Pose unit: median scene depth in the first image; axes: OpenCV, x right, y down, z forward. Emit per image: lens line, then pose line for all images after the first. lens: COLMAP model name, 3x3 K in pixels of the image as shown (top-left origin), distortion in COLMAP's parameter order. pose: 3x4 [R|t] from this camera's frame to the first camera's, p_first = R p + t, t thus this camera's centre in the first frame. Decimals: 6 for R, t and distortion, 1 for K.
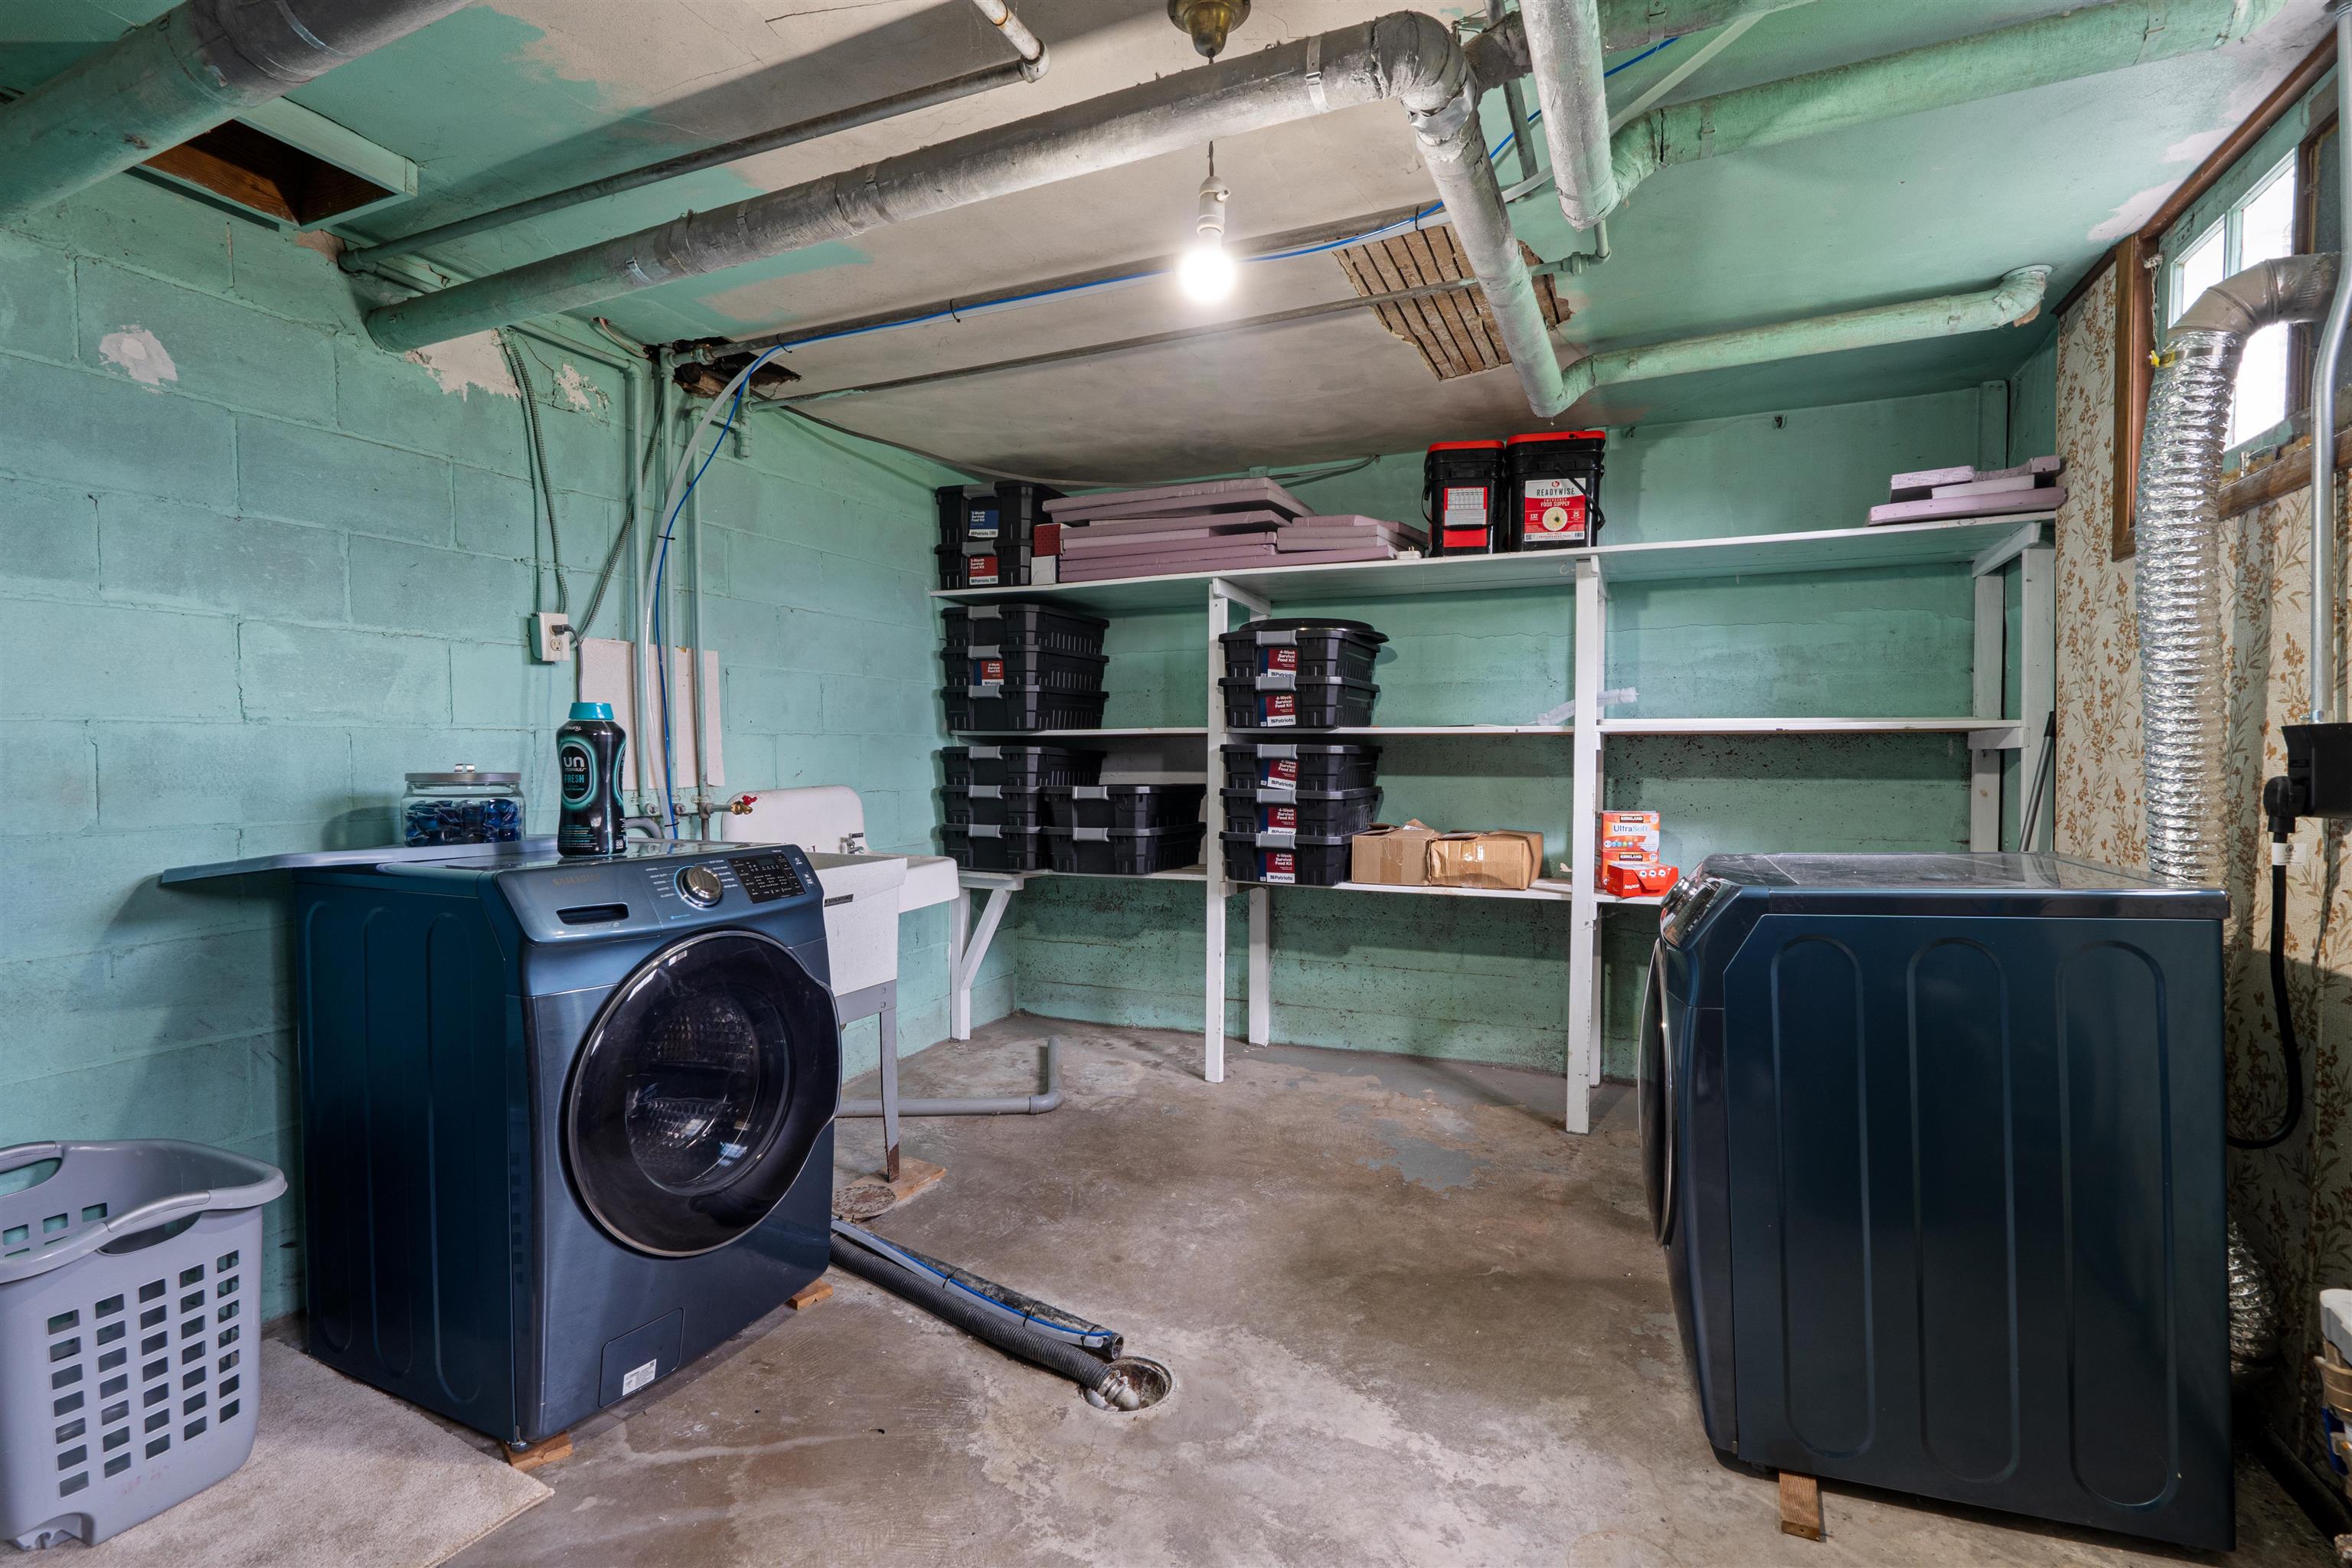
lens RADIAL K [[1061.9, 0, 1180.2], [0, 1061.9, 801.1], [0, 0, 1]] dist [-0.001467, 0.000161]
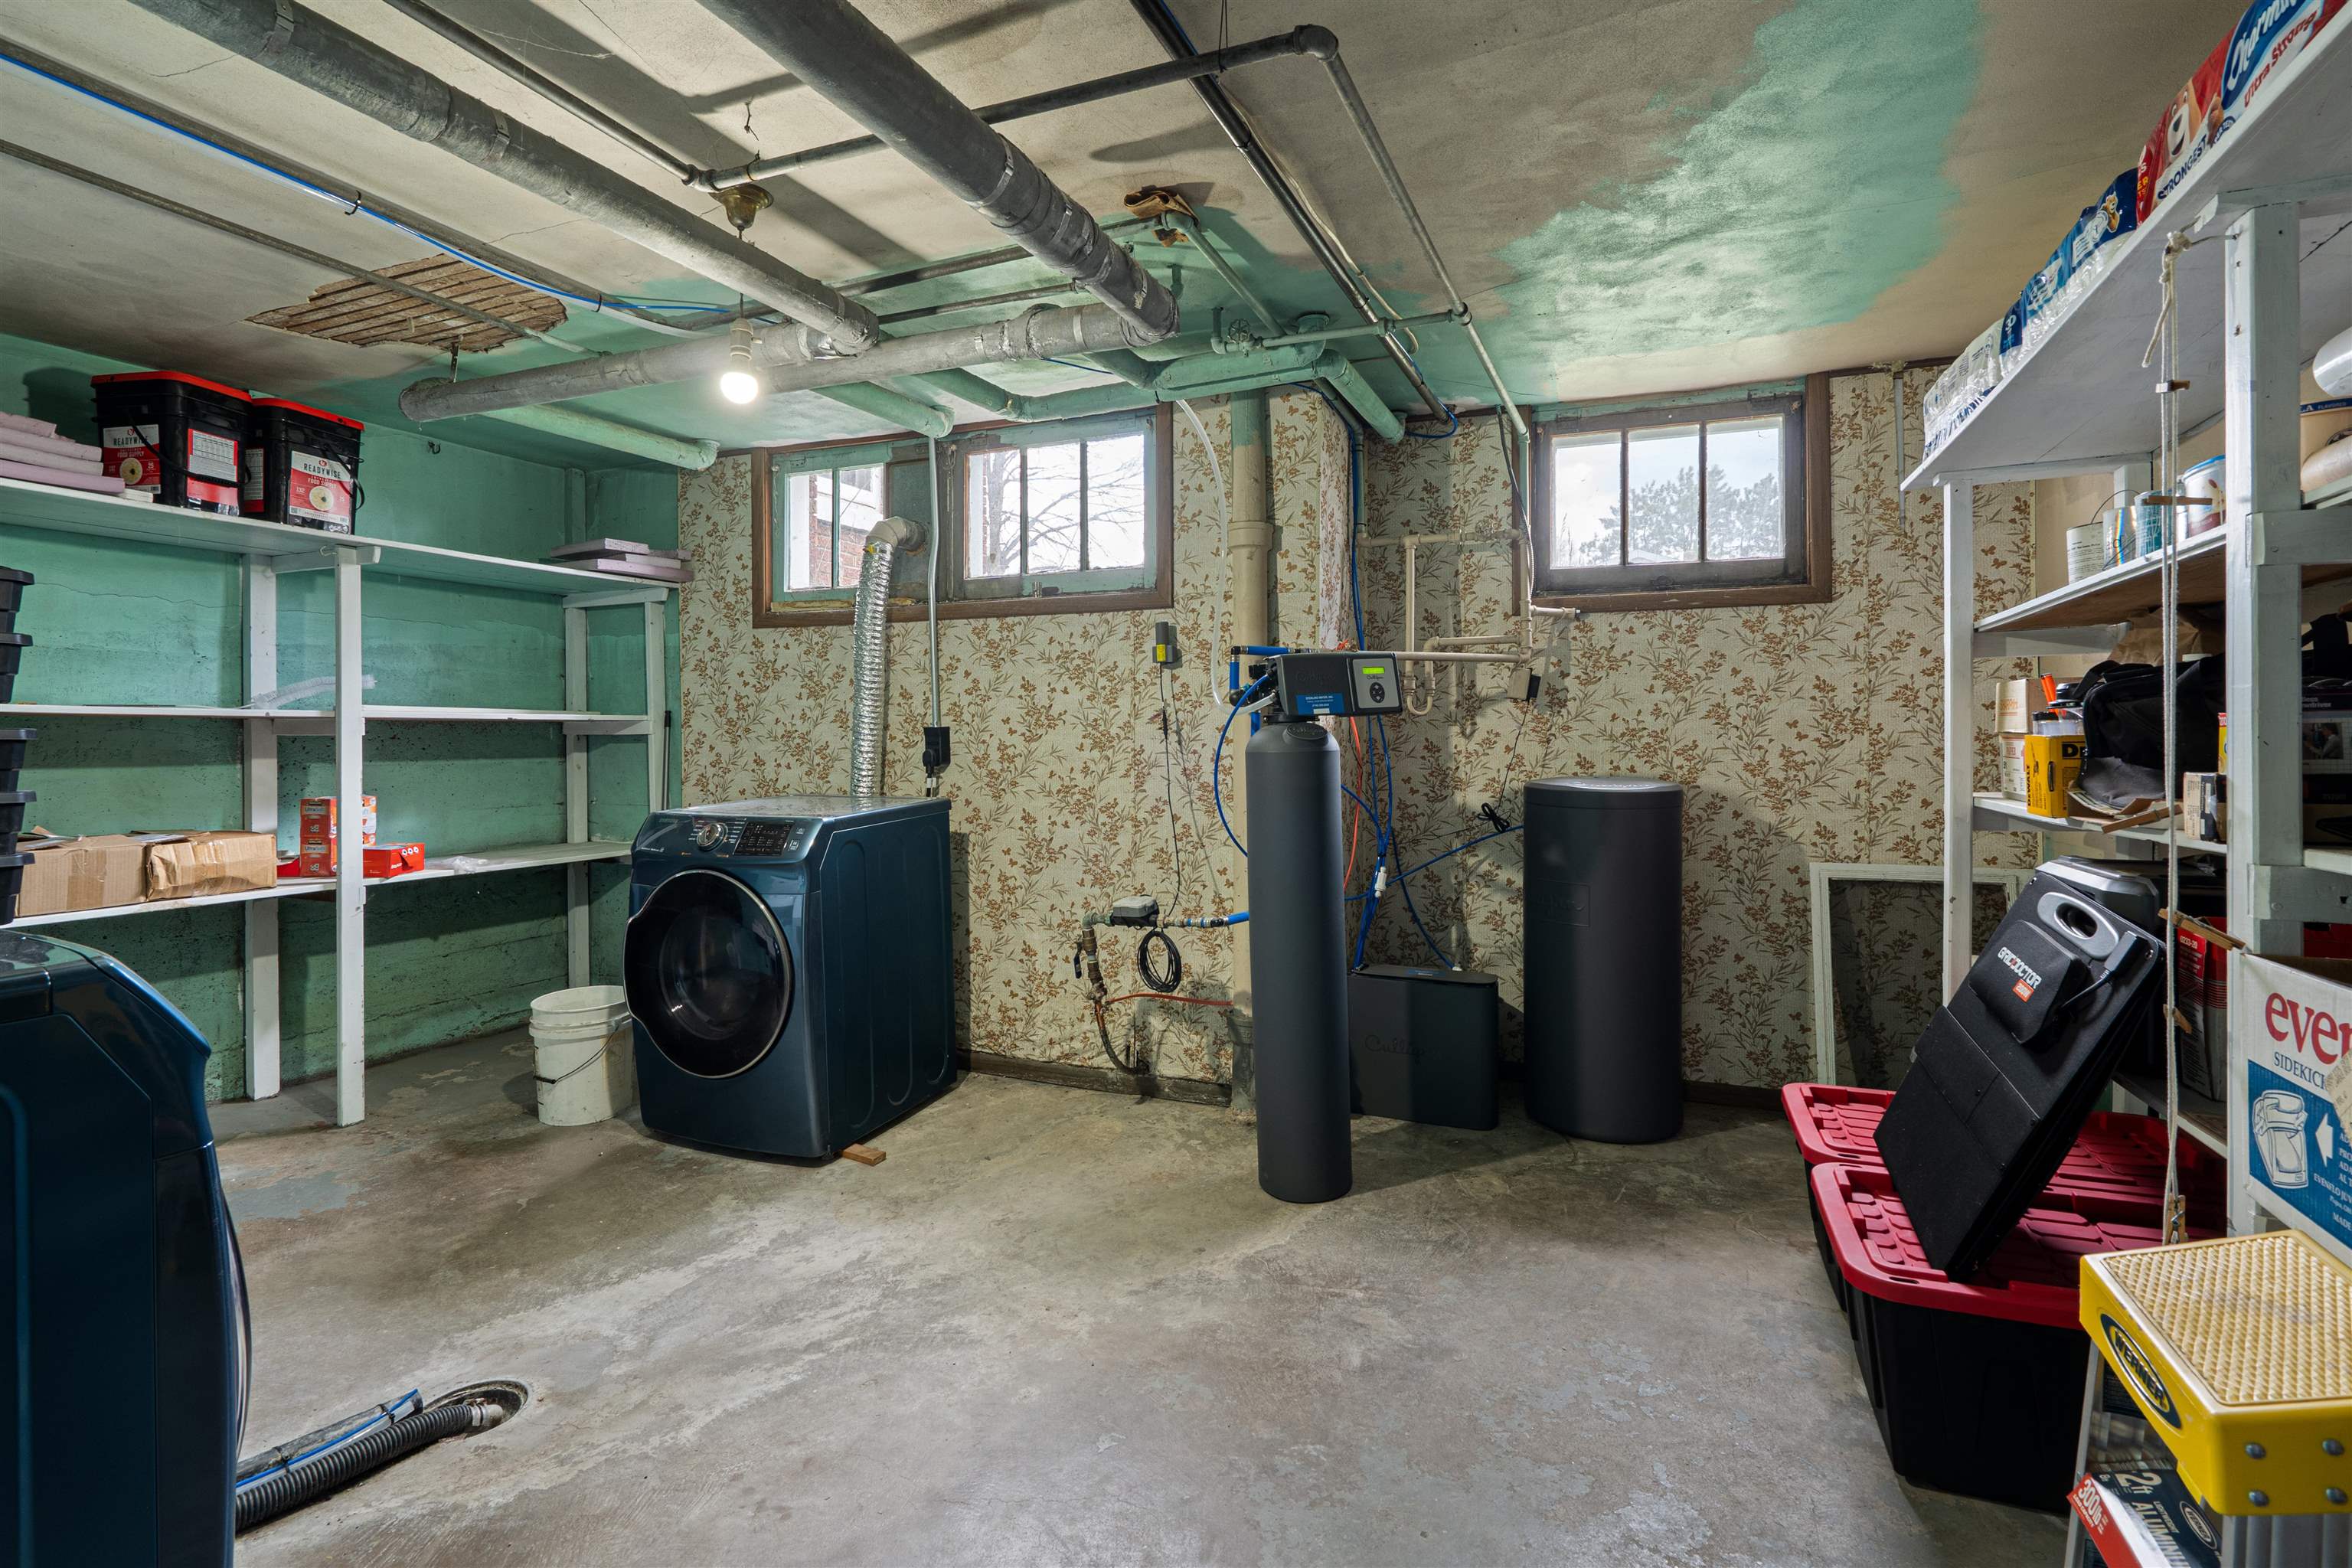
lens RADIAL K [[1156.7, 0, 1180.5], [0, 1156.7, 737.1], [0, 0, 1]] dist [-0.001457, -0.000008]
pose [[-0.021536, -0.001693, 0.999767, -0.839634], [0.044043, 0.999026, 0.002641, -0.017228], [-0.998797, 0.044090, -0.021440, 0.283401]]
